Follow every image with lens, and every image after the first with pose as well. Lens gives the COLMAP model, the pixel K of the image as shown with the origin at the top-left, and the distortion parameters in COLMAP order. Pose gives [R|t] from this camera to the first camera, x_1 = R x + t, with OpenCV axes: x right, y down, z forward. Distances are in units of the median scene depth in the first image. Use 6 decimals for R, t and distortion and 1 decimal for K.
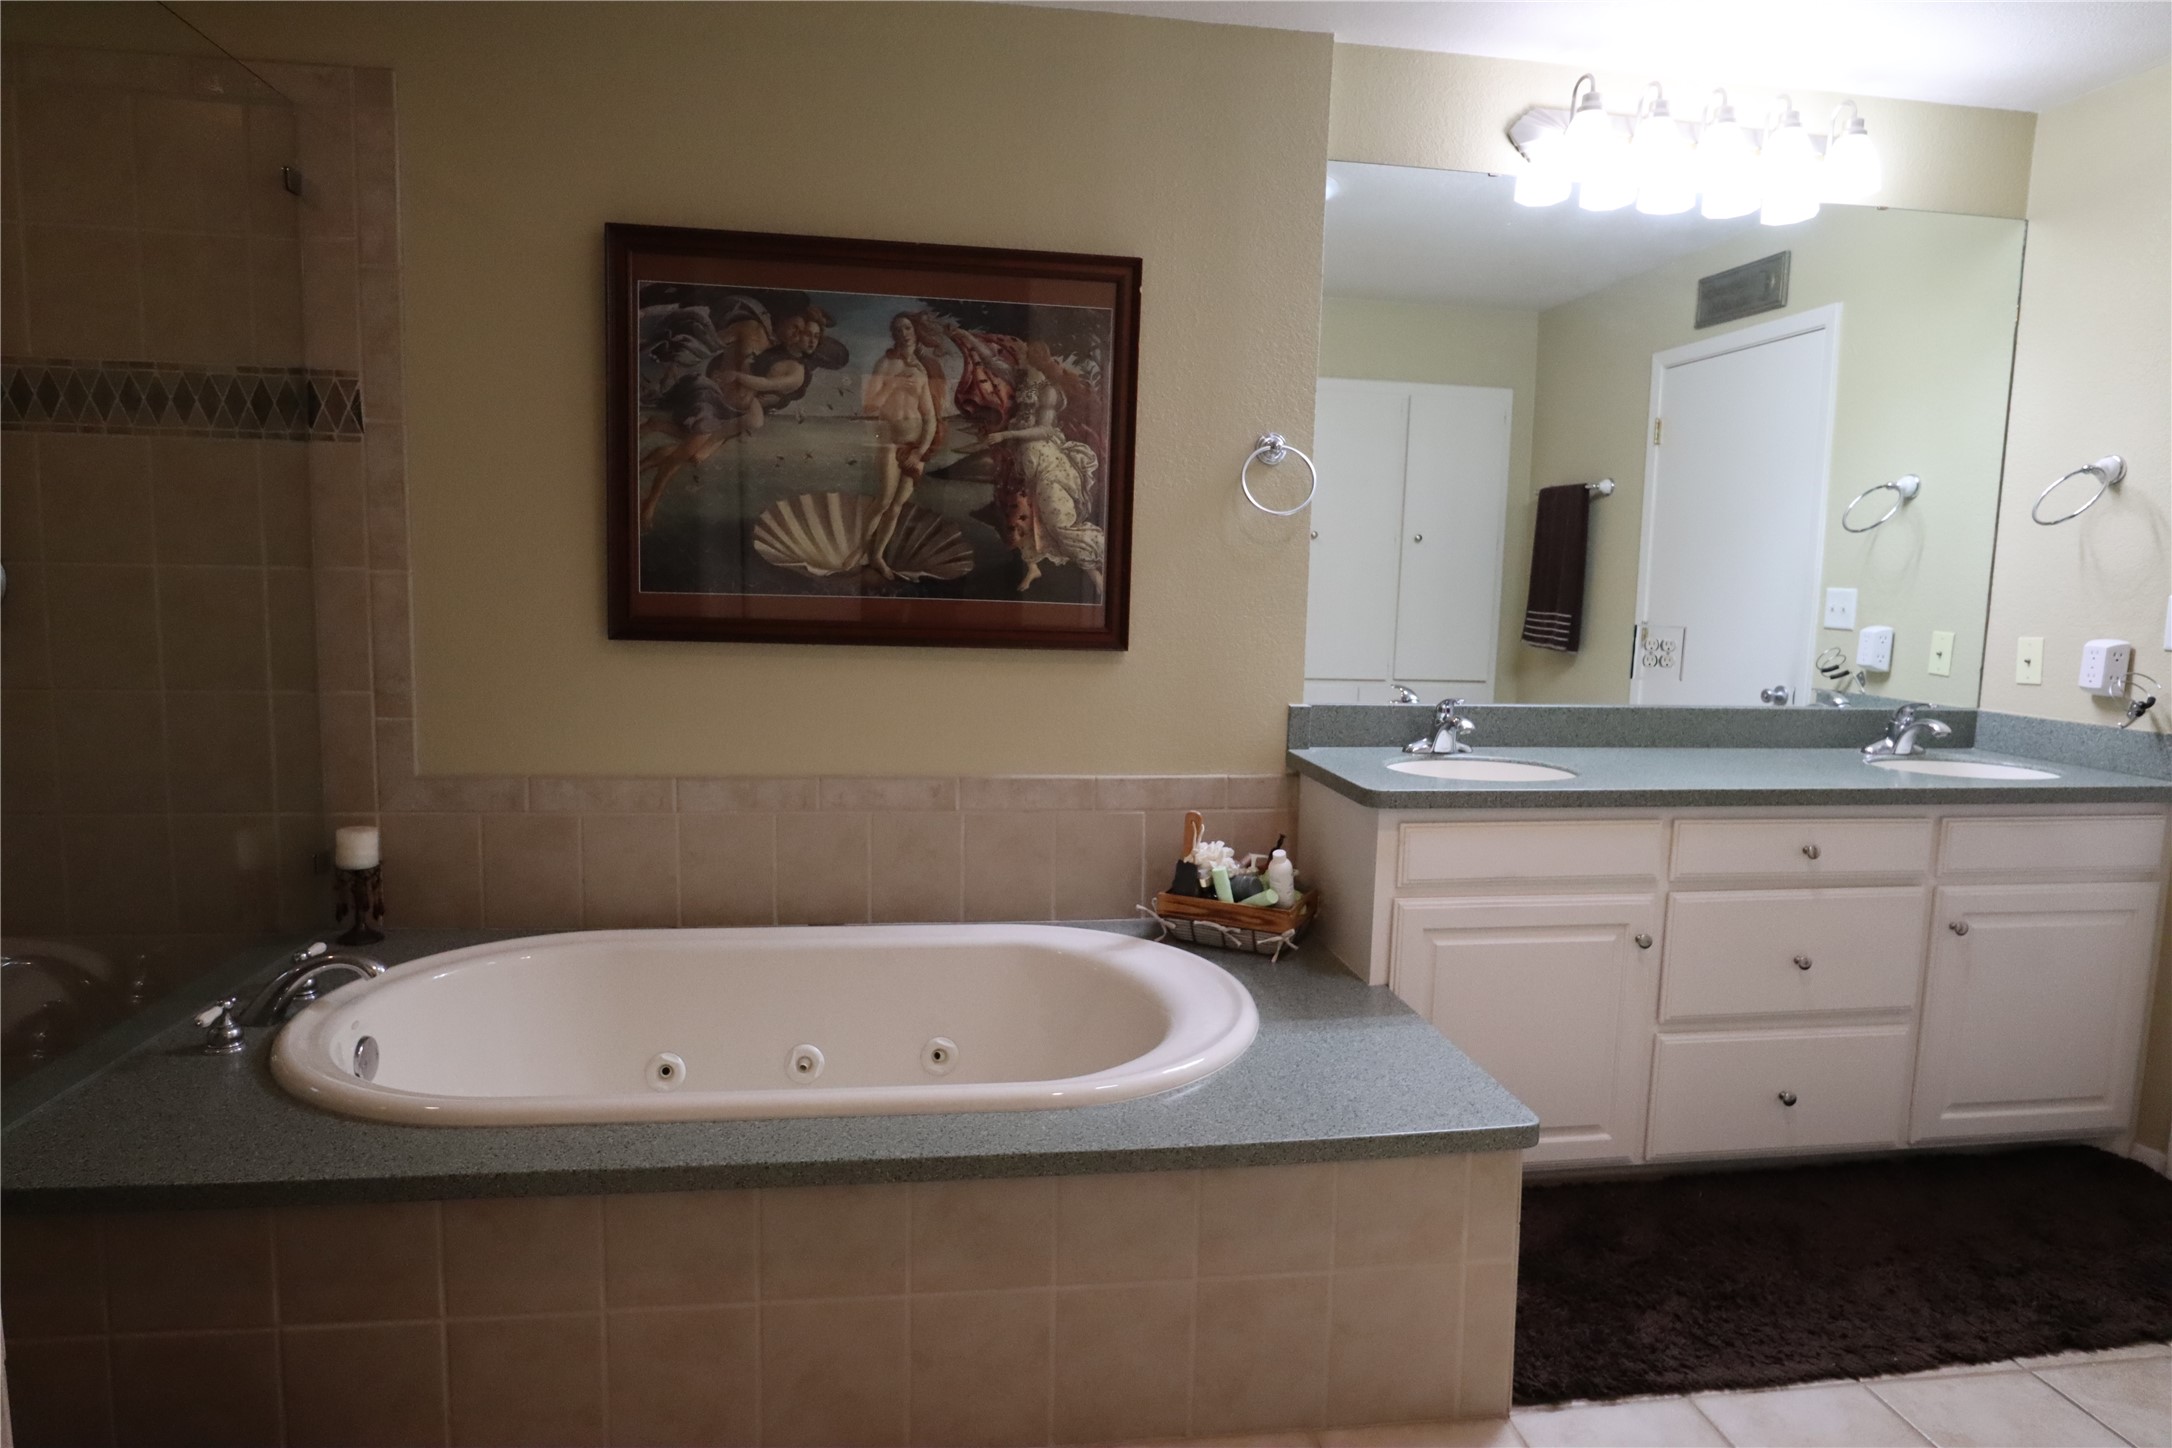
lens RADIAL K [[1240.8, 0, 1090.6], [0, 1240.8, 718.9], [0, 0, 1]] dist [-0.046368, 0.027140]
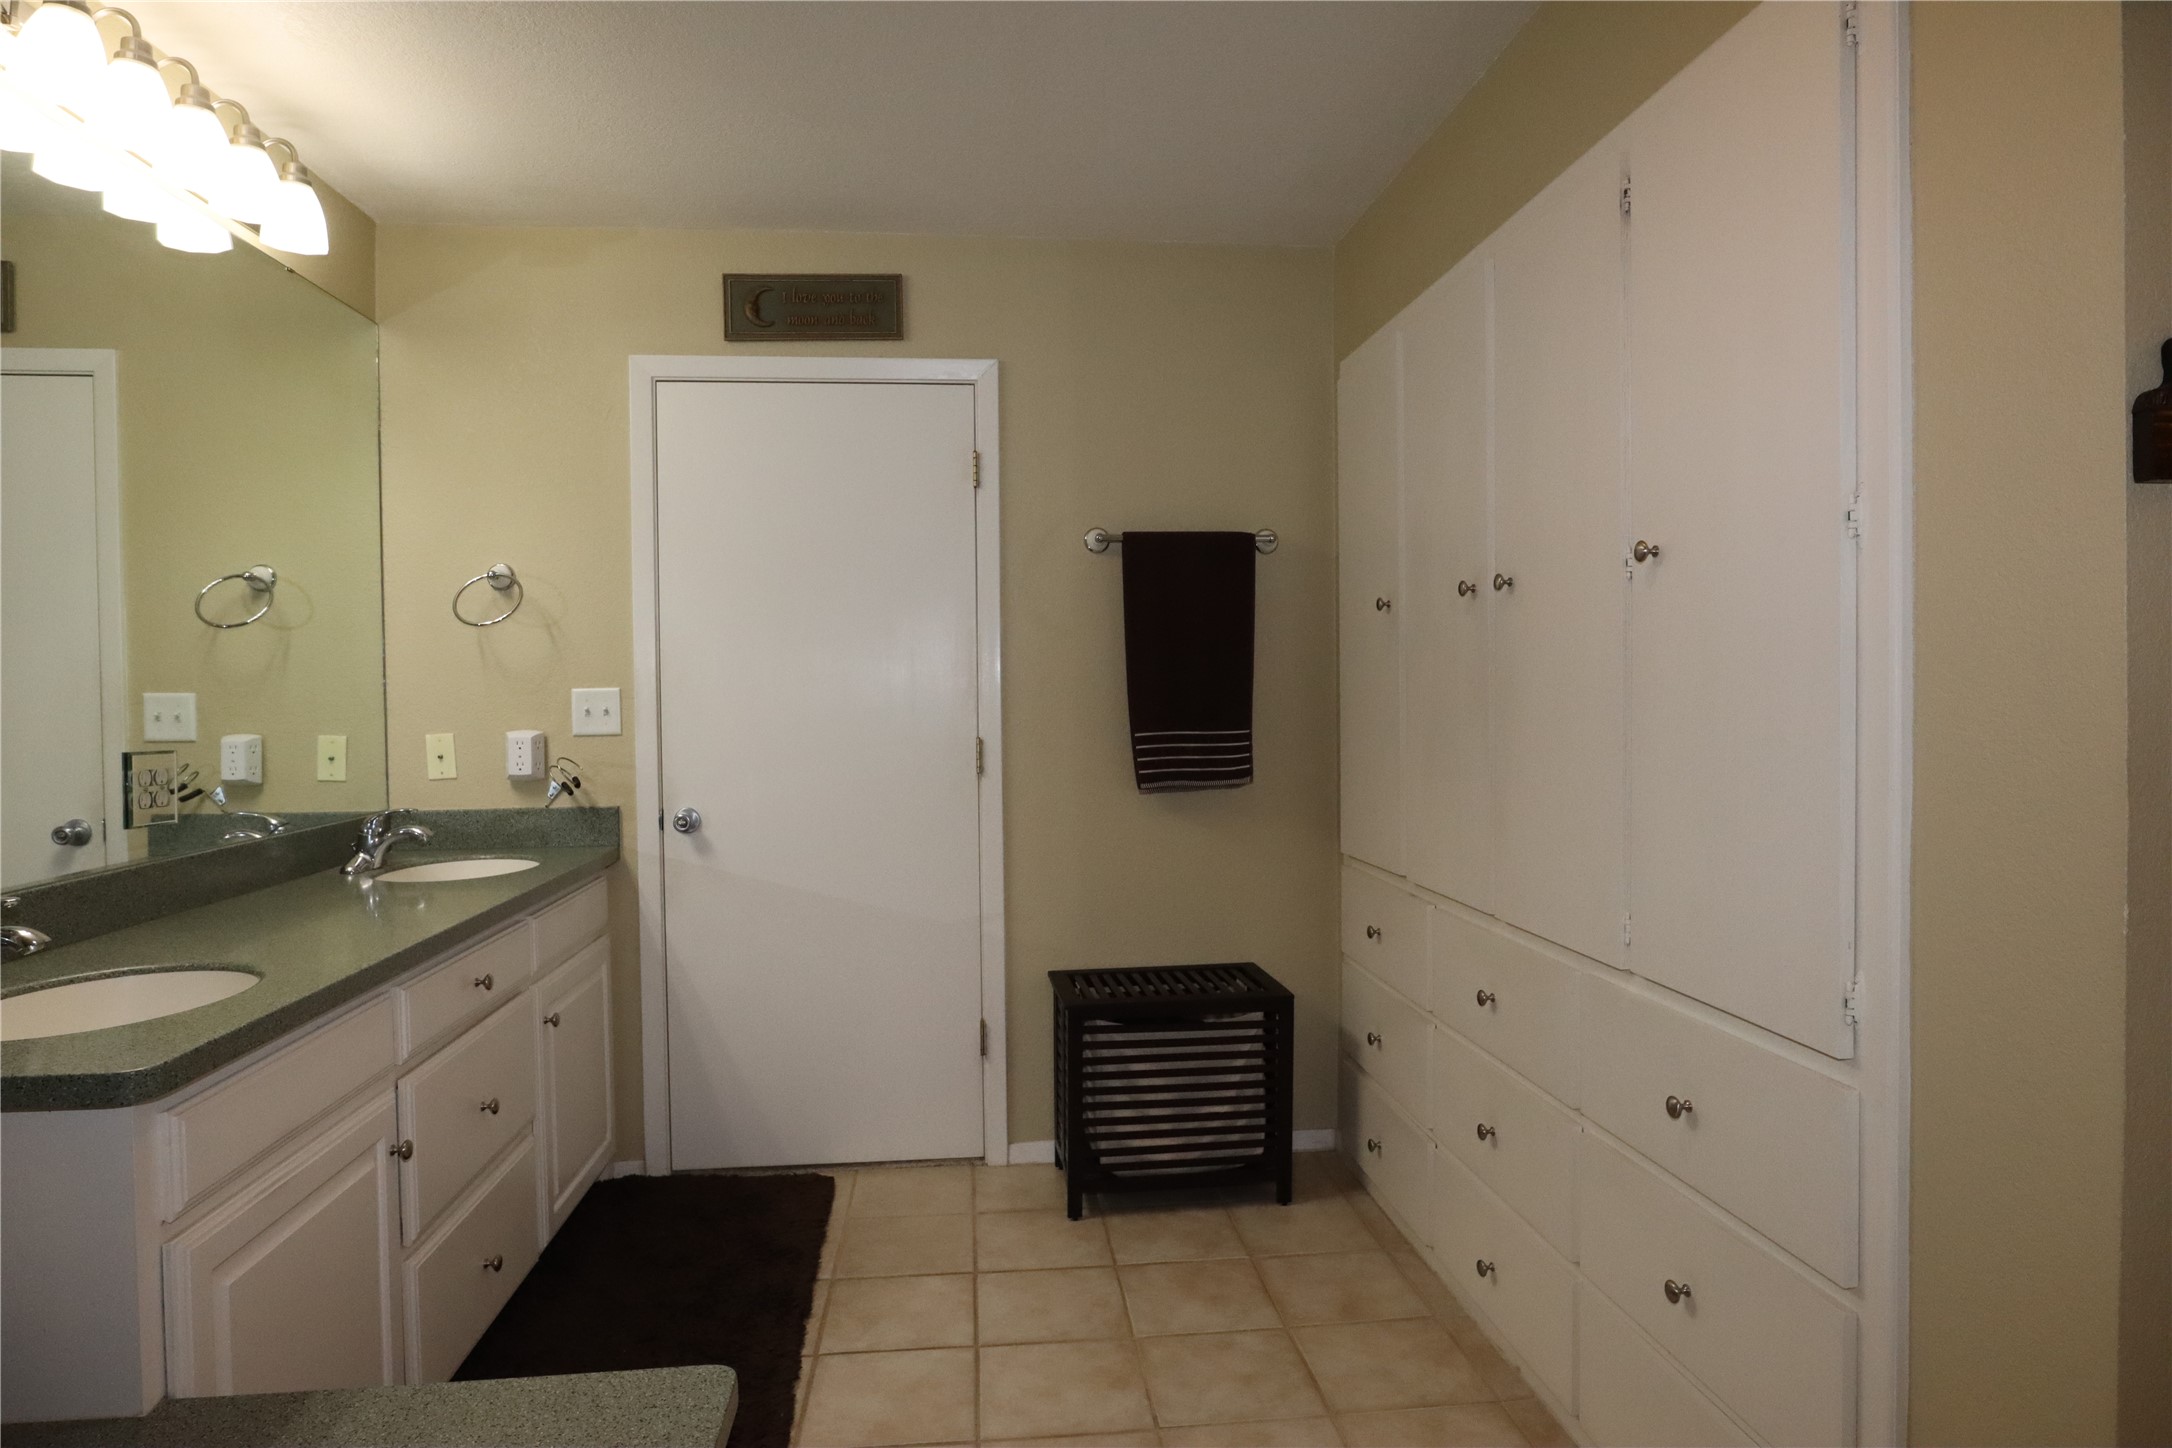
lens RADIAL K [[1240.8, 0, 1090.6], [0, 1240.8, 718.9], [0, 0, 1]] dist [-0.046368, 0.027140]
pose [[0.040310, -0.057067, 0.997556, -0.230306], [0.127602, 0.990487, 0.051506, -0.061067], [-0.991006, 0.125214, 0.047208, 0.399948]]
